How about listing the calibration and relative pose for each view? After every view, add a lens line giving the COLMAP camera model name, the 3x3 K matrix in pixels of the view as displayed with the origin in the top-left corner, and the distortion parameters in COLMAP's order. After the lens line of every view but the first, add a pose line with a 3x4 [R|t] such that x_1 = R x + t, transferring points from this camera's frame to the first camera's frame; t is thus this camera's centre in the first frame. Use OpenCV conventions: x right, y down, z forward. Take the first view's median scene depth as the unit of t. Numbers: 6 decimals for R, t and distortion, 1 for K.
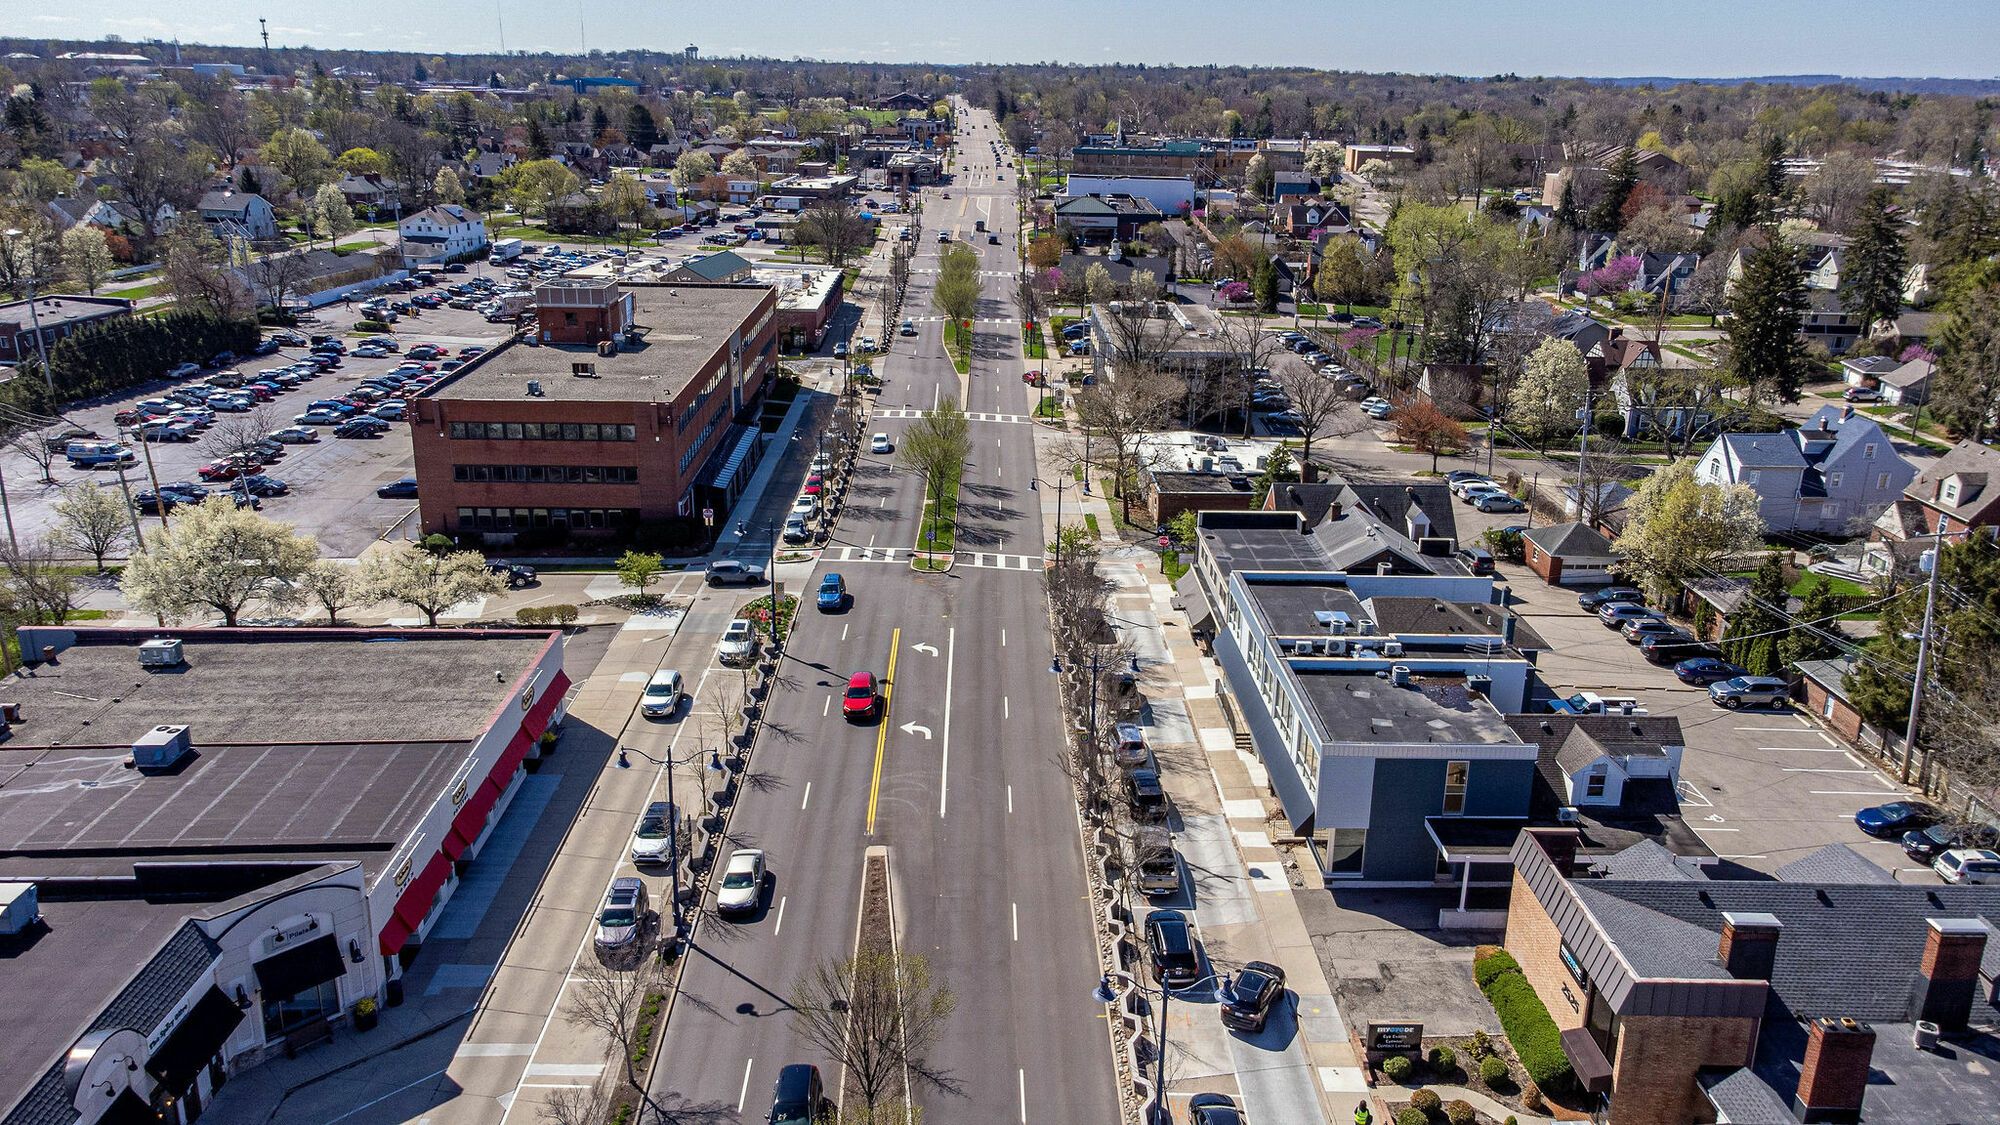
lens RADIAL K [[1480.3, 0, 1025.7], [0, 1480.3, 547.2], [0, 0, 1]] dist [0.026665, 0.044433]
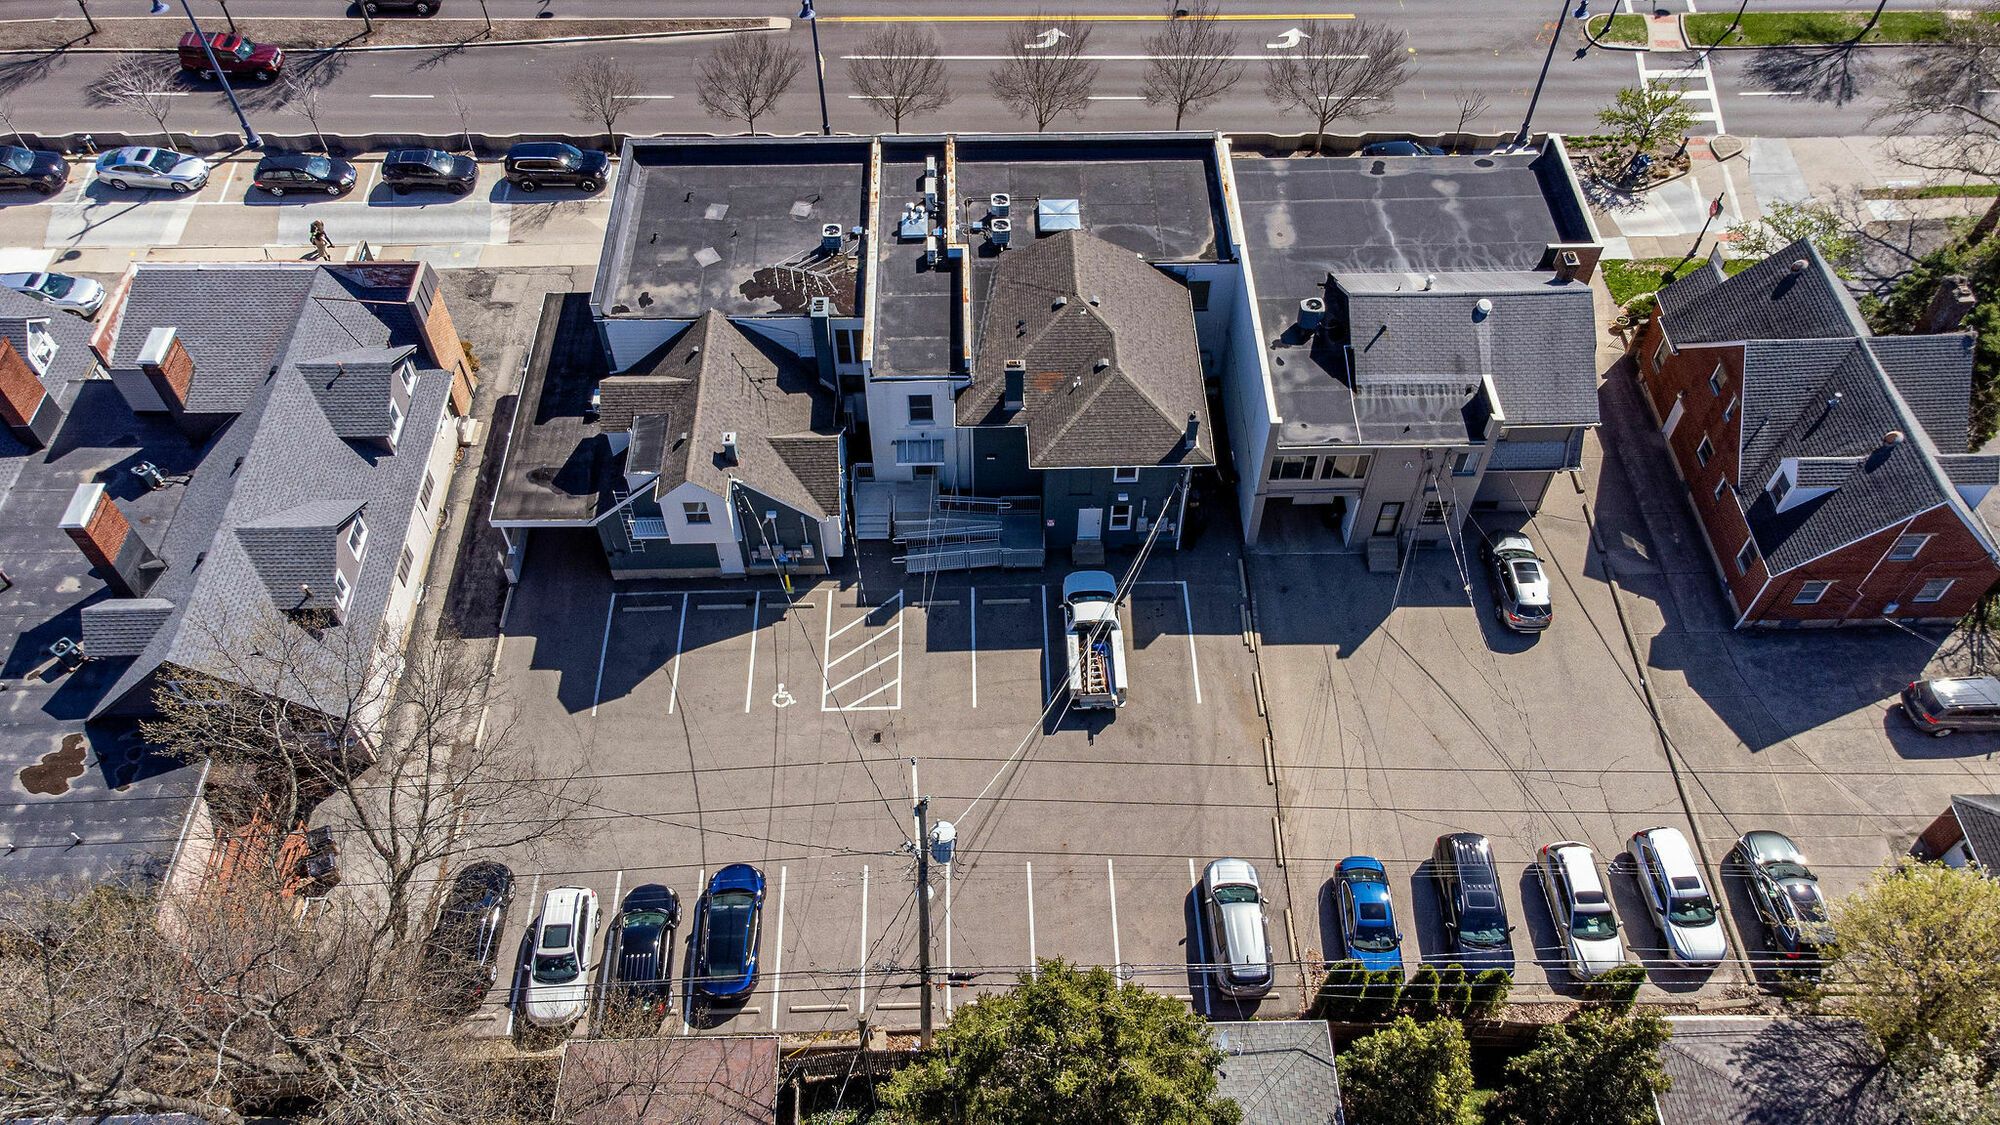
lens RADIAL K [[1480.3, 0, 1033.0], [0, 1480.3, 564.3], [0, 0, 1]] dist [0.026665, 0.044433]
pose [[0.000705, 0.778402, -0.627765, 0.615589], [-0.317112, 0.595539, 0.738087, -0.291576], [0.948388, 0.198551, 0.247260, 0.673584]]
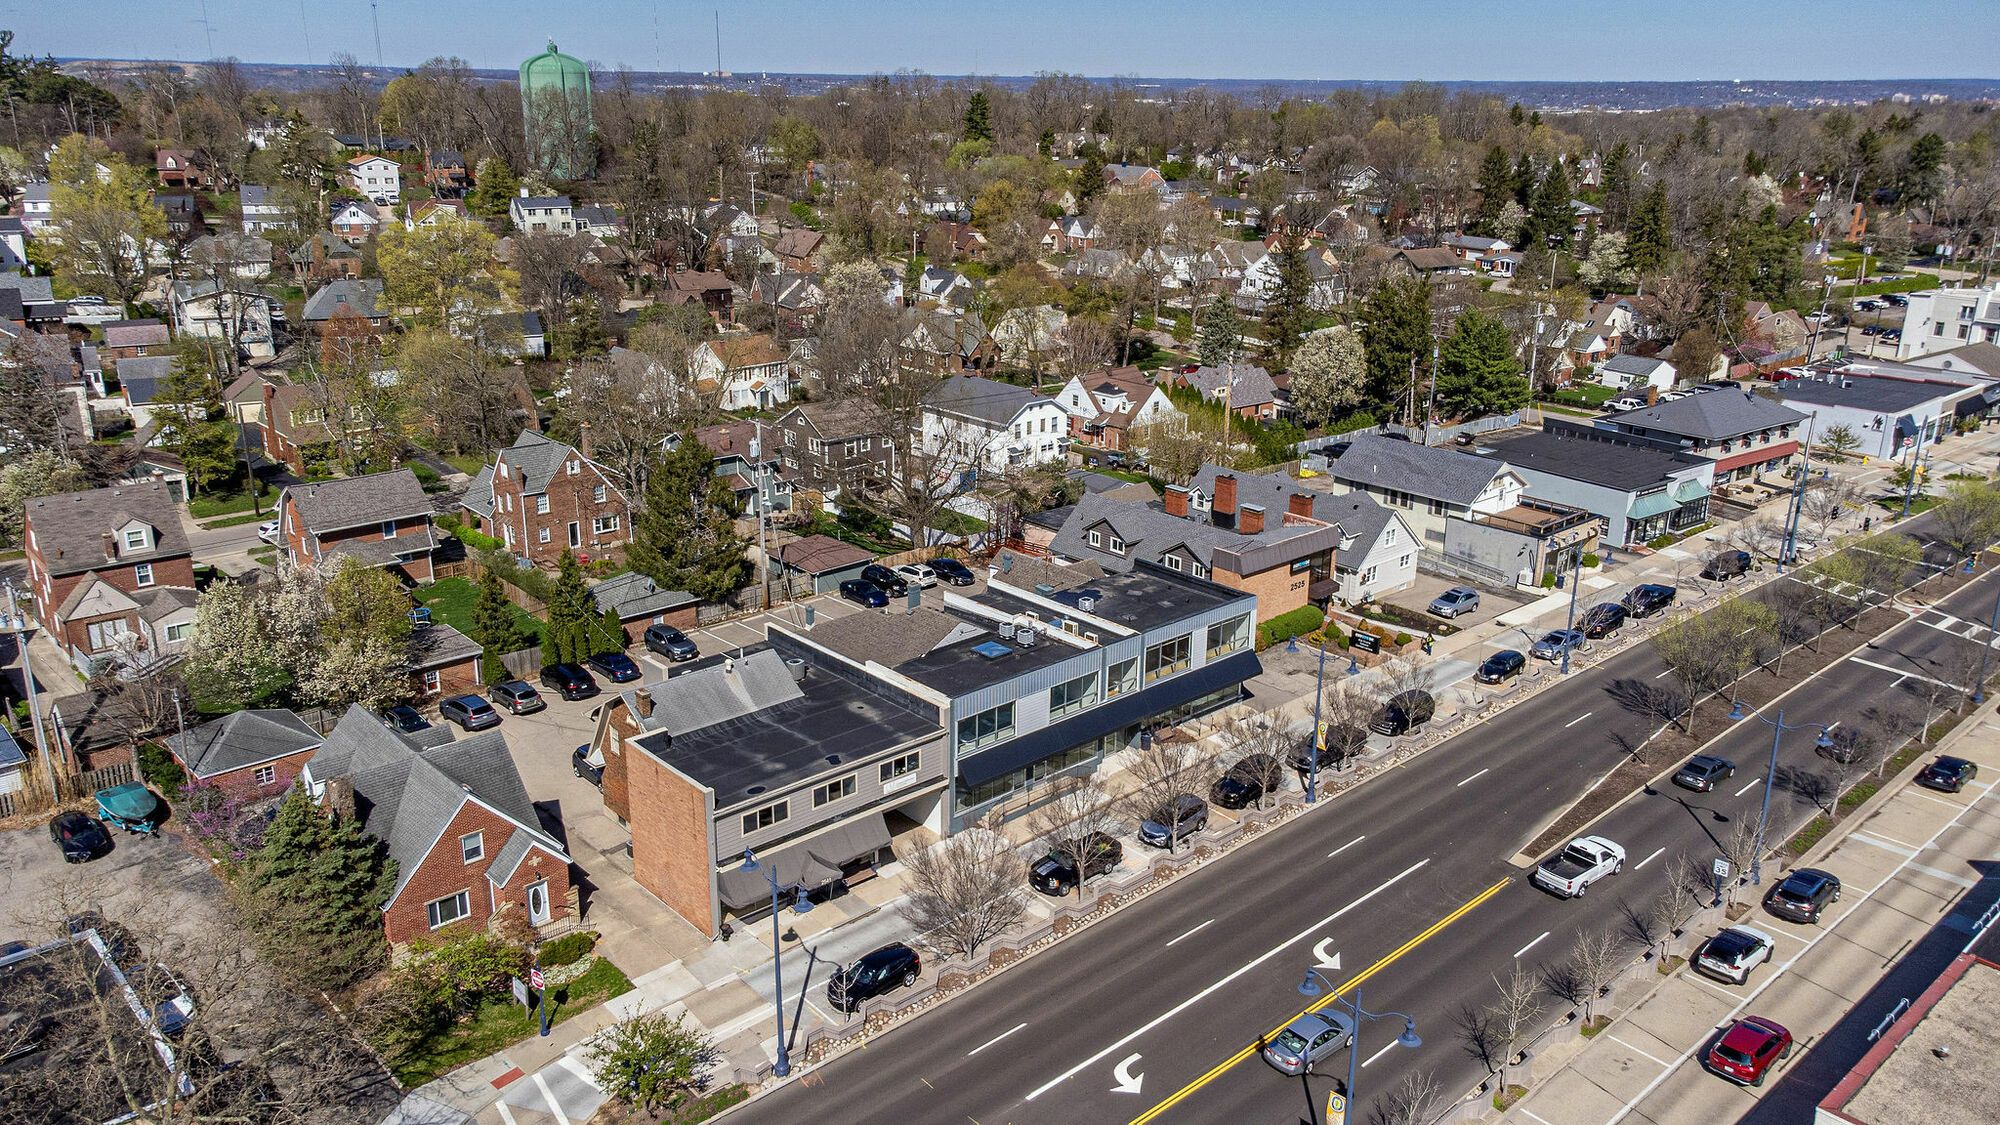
lens RADIAL K [[1480.3, 0, 991.6], [0, 1480.3, 500.2], [0, 0, 1]] dist [0.026665, 0.044433]
pose [[-0.639177, -0.234648, 0.732389, -0.387169], [0.213471, 0.860763, 0.462080, -0.389825], [-0.738839, 0.451694, -0.500089, 1.147933]]
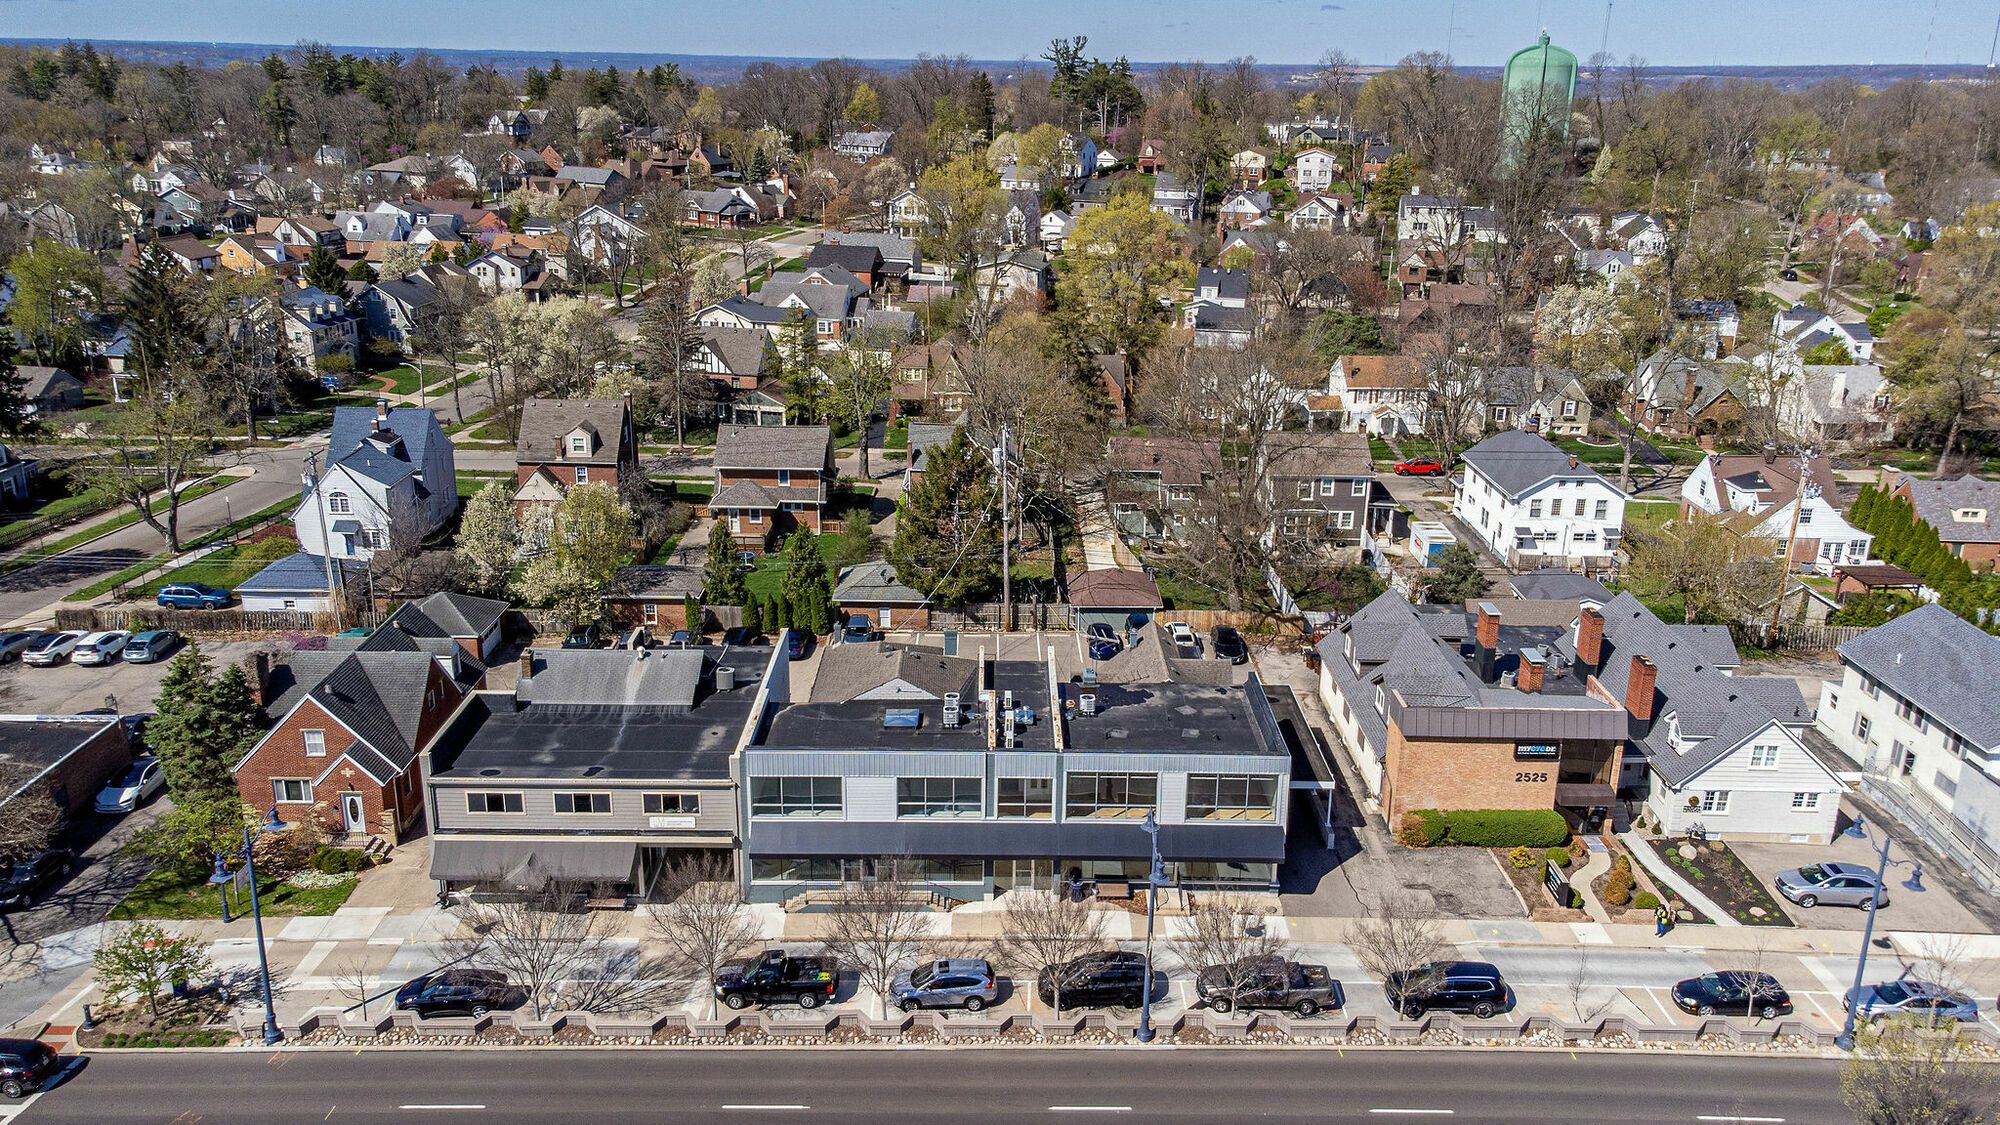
lens RADIAL K [[1480.3, 0, 1004.3], [0, 1480.3, 578.9], [0, 0, 1]] dist [0.026665, 0.044433]
pose [[0.033951, -0.344491, 0.938176, -0.433249], [0.293054, 0.900886, 0.320193, -0.217191], [-0.955493, 0.264066, 0.131541, 0.647025]]
